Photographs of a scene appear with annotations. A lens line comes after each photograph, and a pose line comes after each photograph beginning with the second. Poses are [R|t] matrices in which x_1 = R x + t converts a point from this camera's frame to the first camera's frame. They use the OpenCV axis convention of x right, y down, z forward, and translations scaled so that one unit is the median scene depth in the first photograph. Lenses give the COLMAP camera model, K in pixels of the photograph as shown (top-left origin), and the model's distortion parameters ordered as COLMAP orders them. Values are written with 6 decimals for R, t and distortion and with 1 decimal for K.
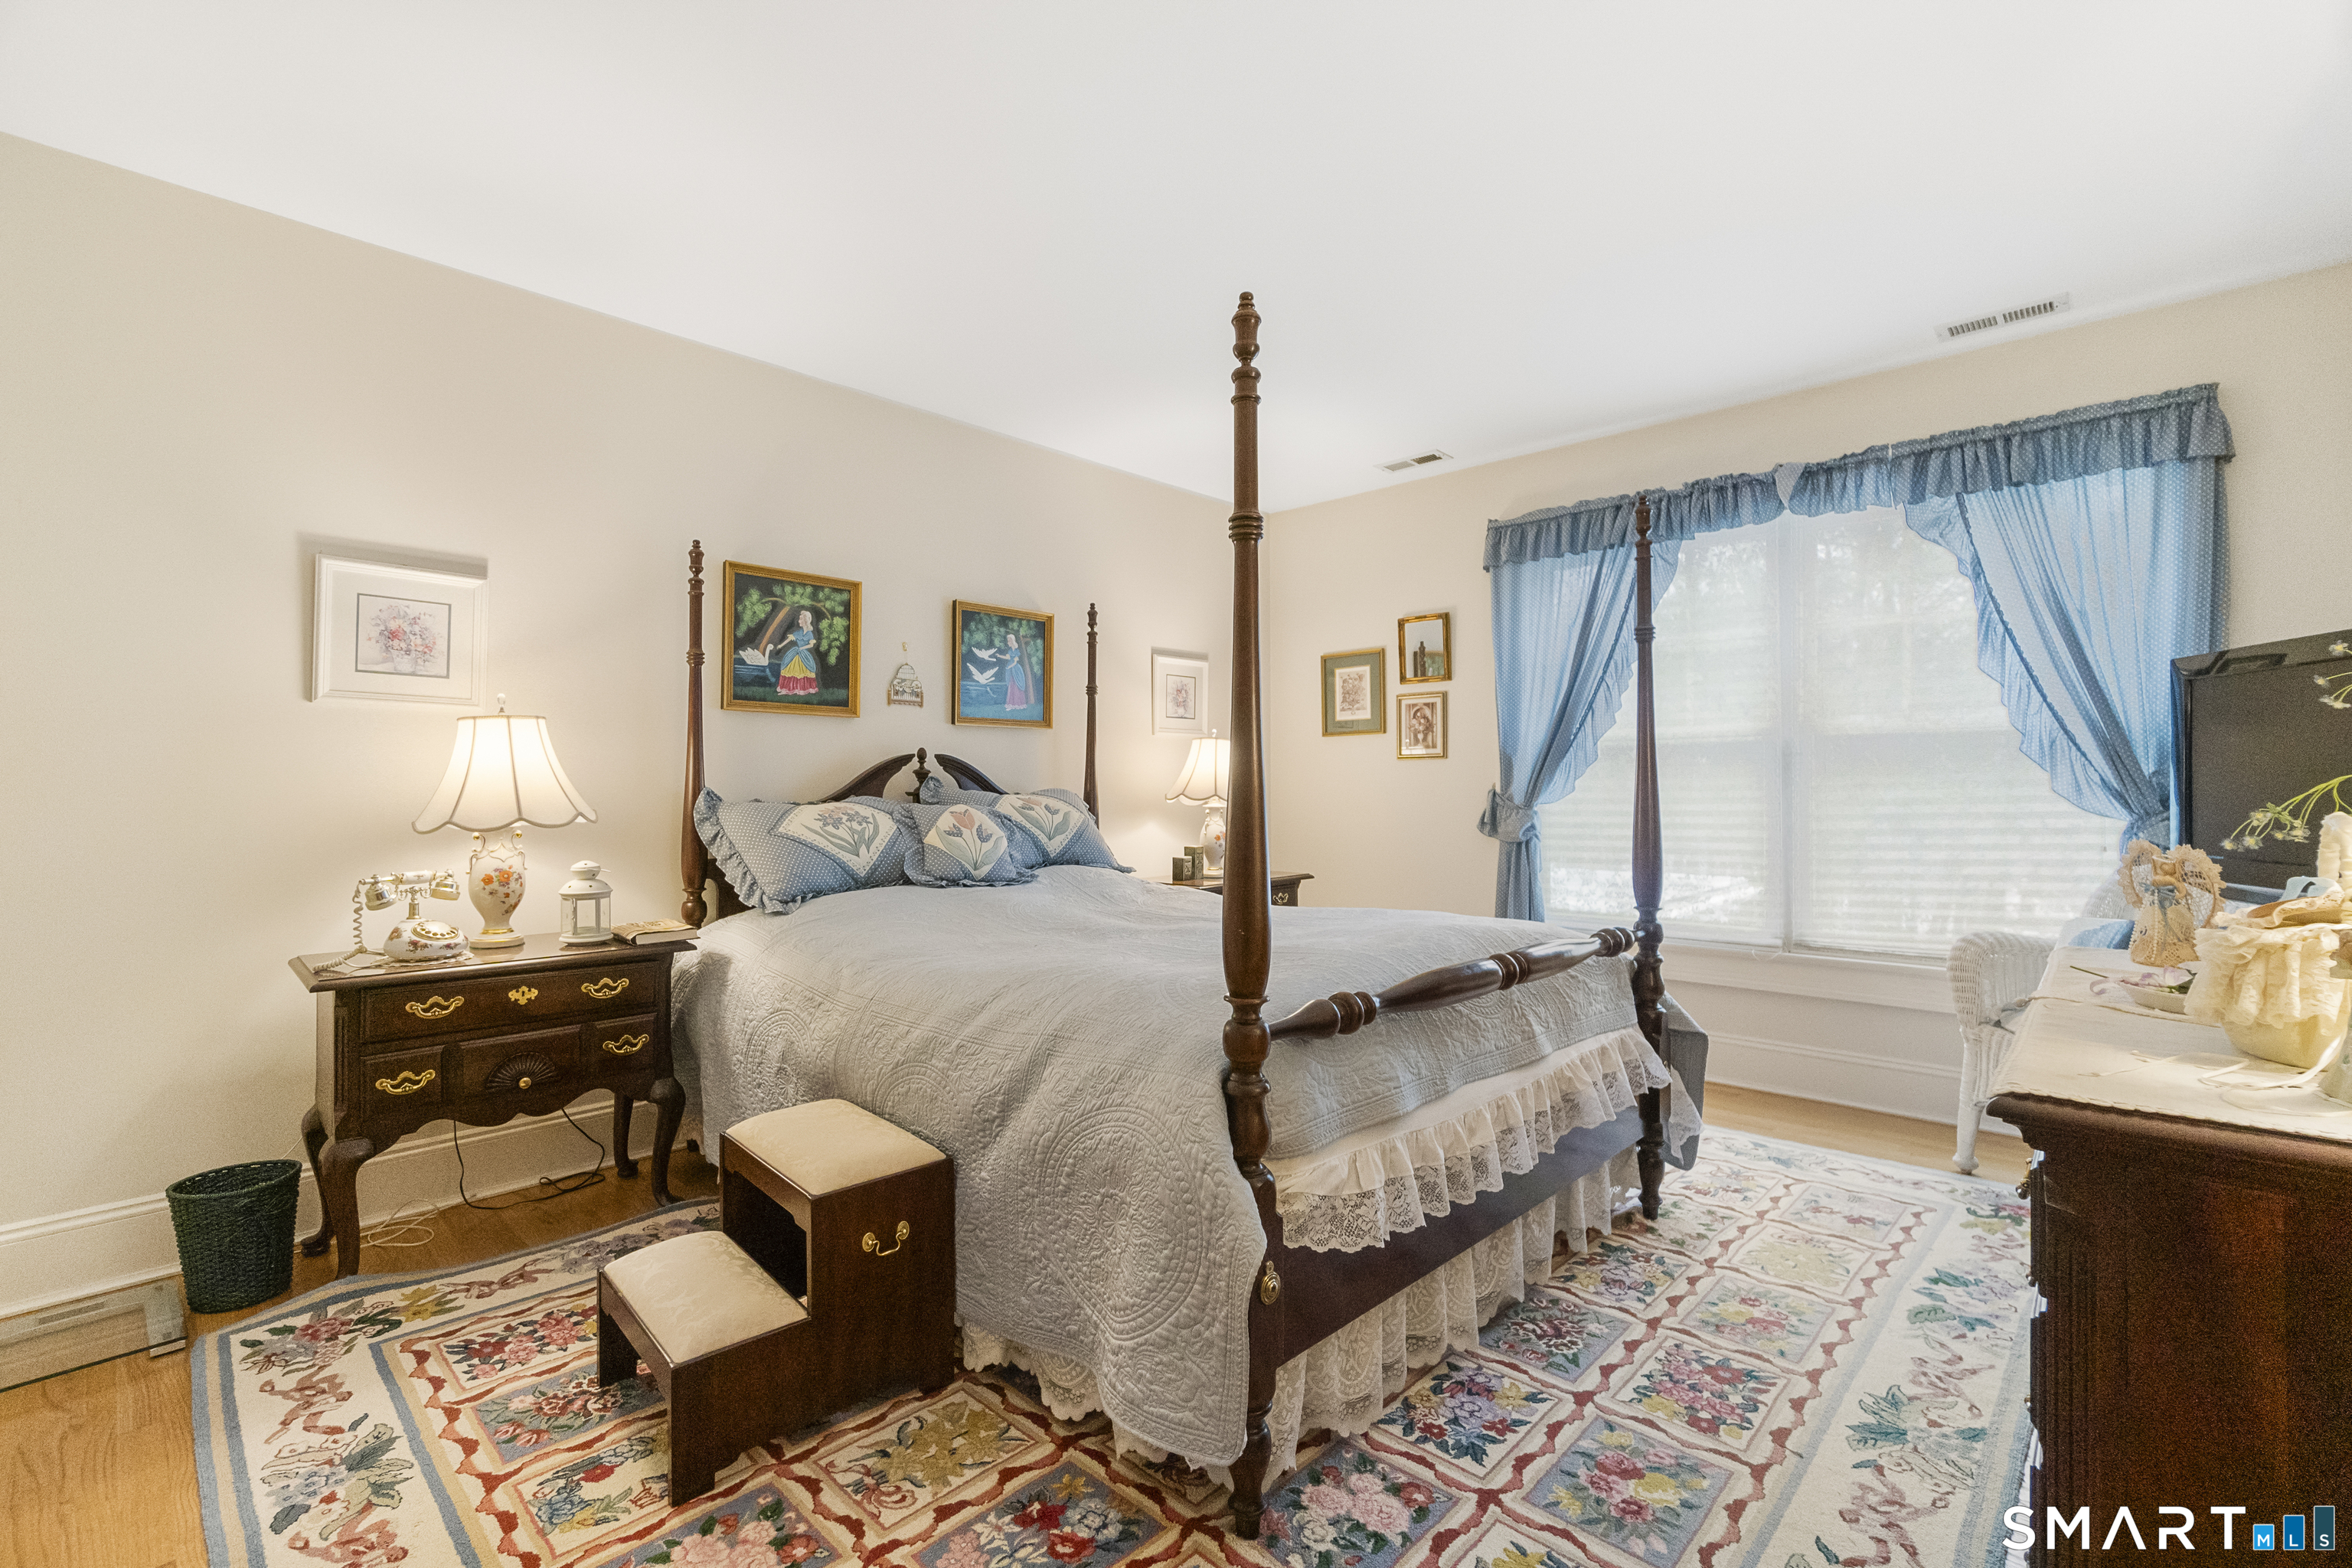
lens RADIAL K [[1016.1, 0, 1171.3], [0, 1016.1, 779.0], [0, 0, 1]] dist [0.000317, -0.000082]
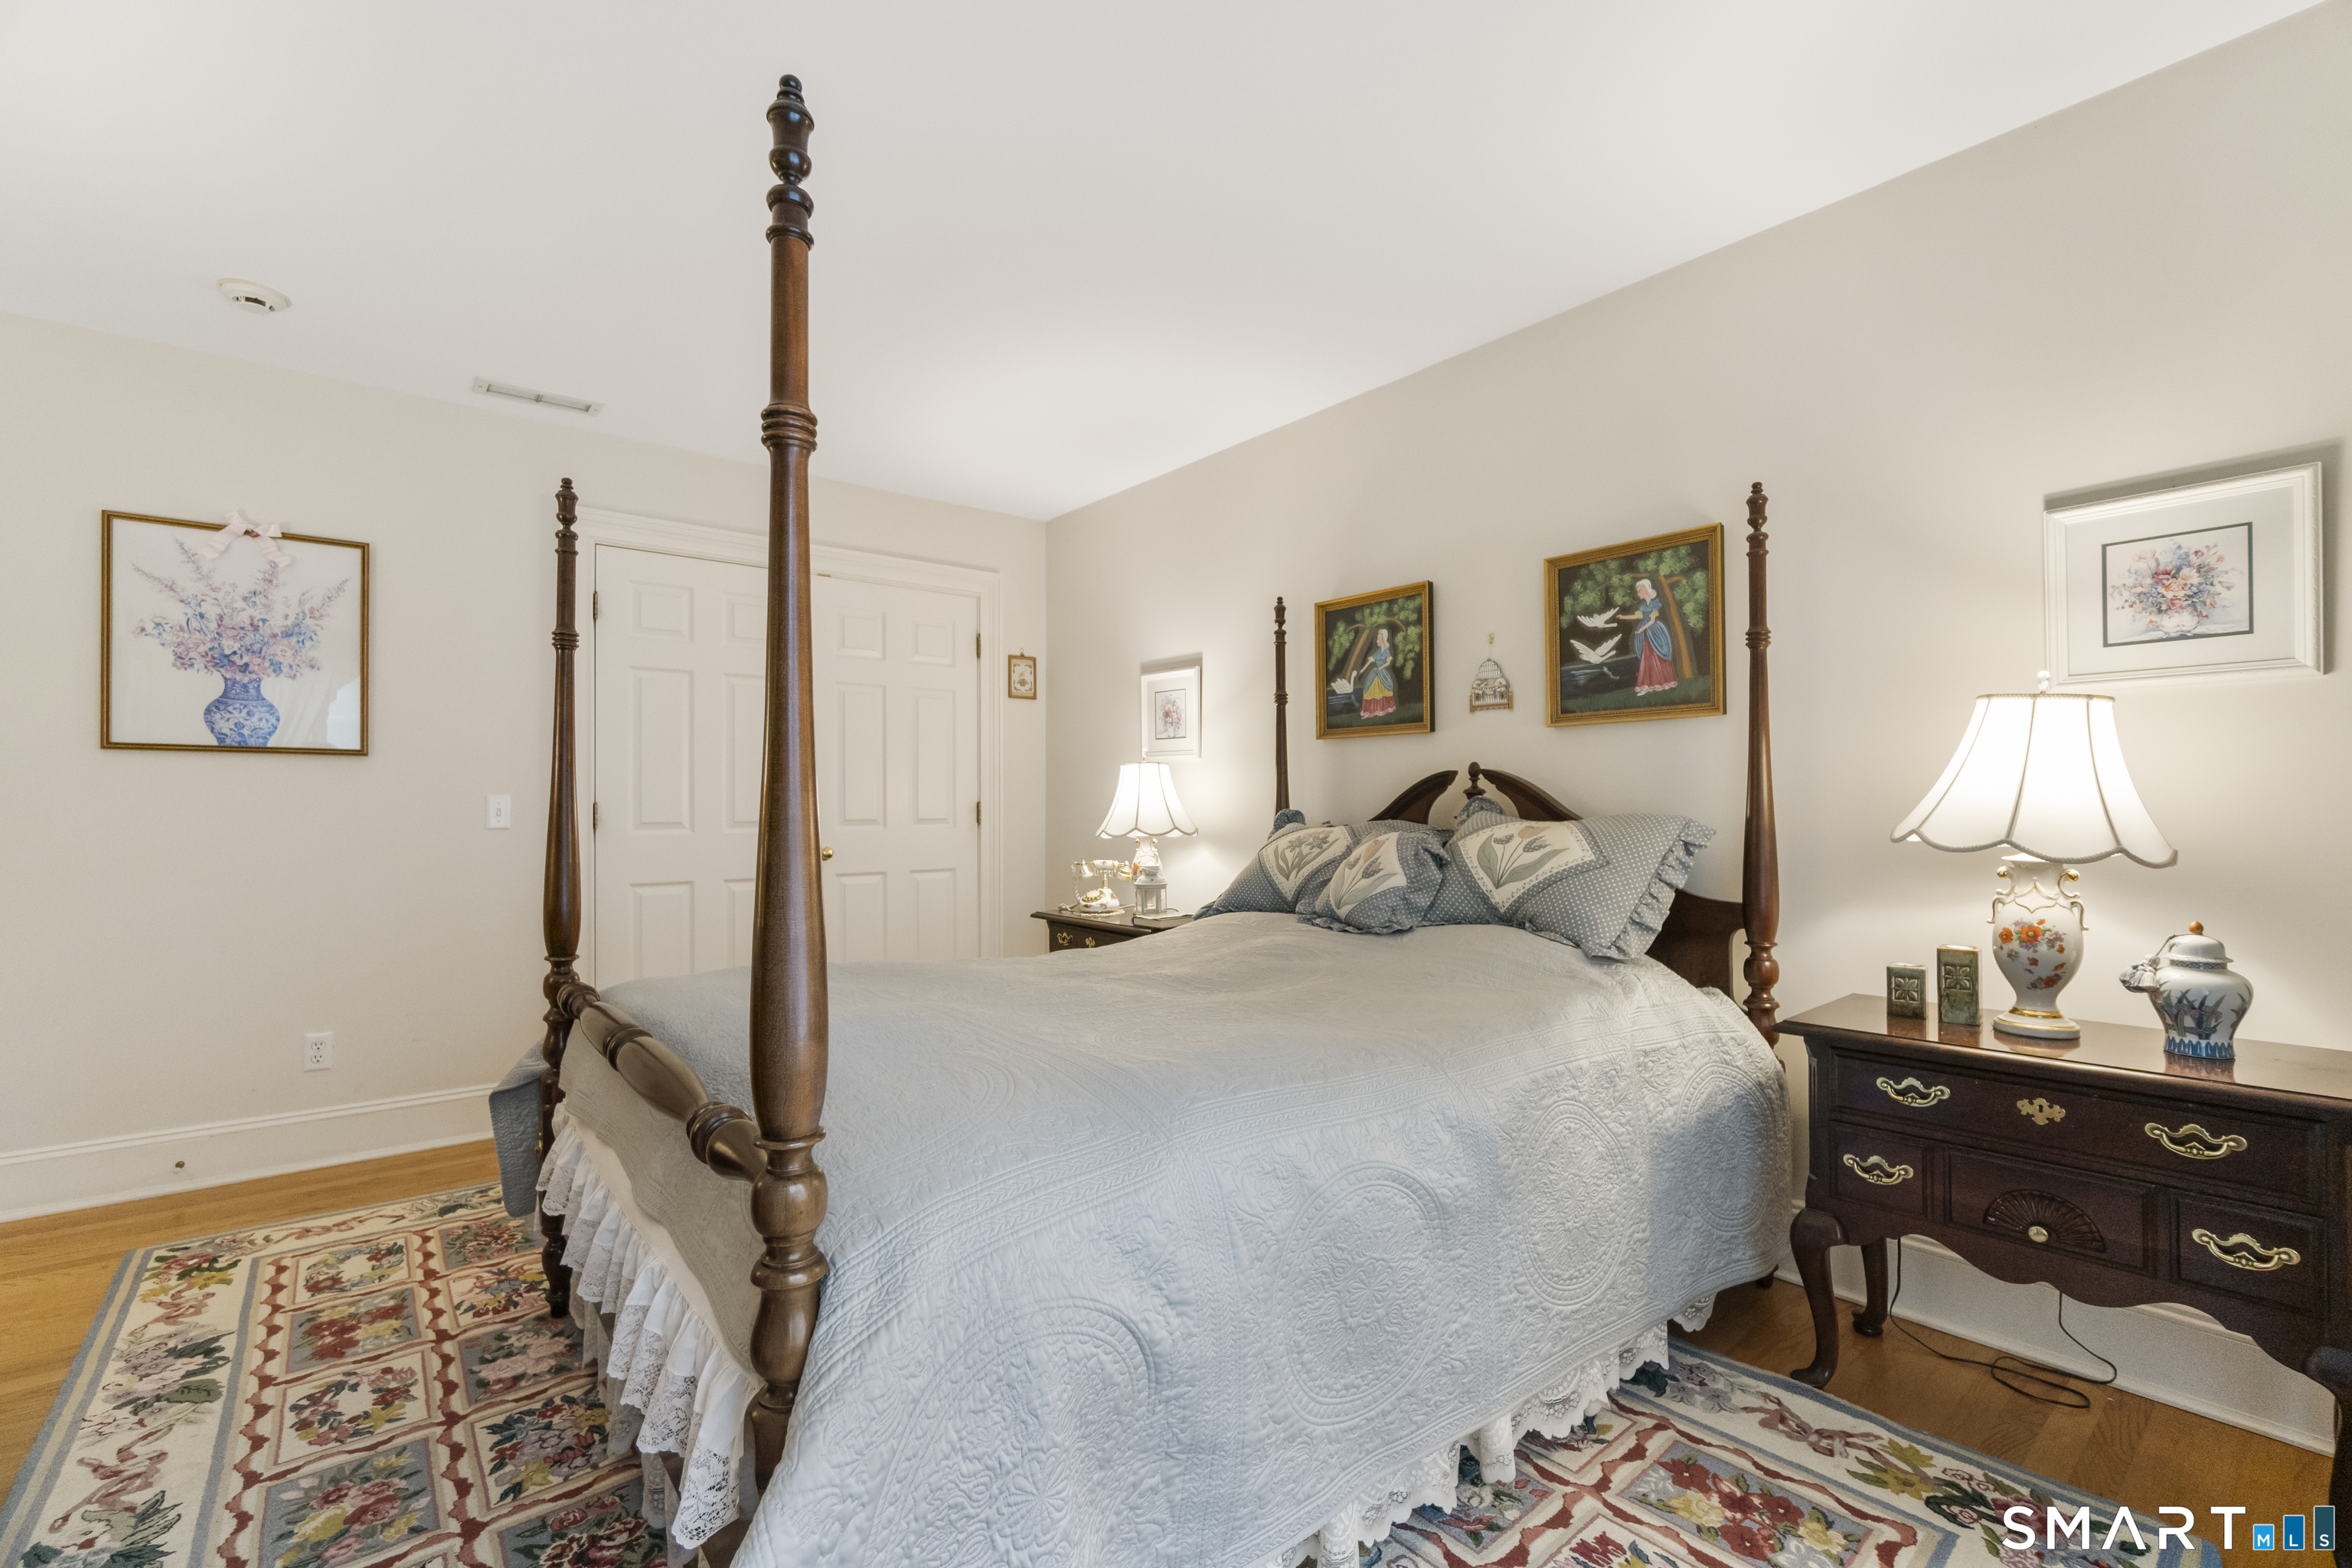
lens RADIAL K [[1016.1, 0, 1117.7], [0, 1016.1, 786.9], [0, 0, 1]] dist [0.000317, -0.000082]
pose [[-0.140925, -0.023441, -0.989743, 0.637922], [0.004109, 0.999697, -0.024262, 0.007762], [0.990012, -0.007486, -0.140786, 0.894427]]
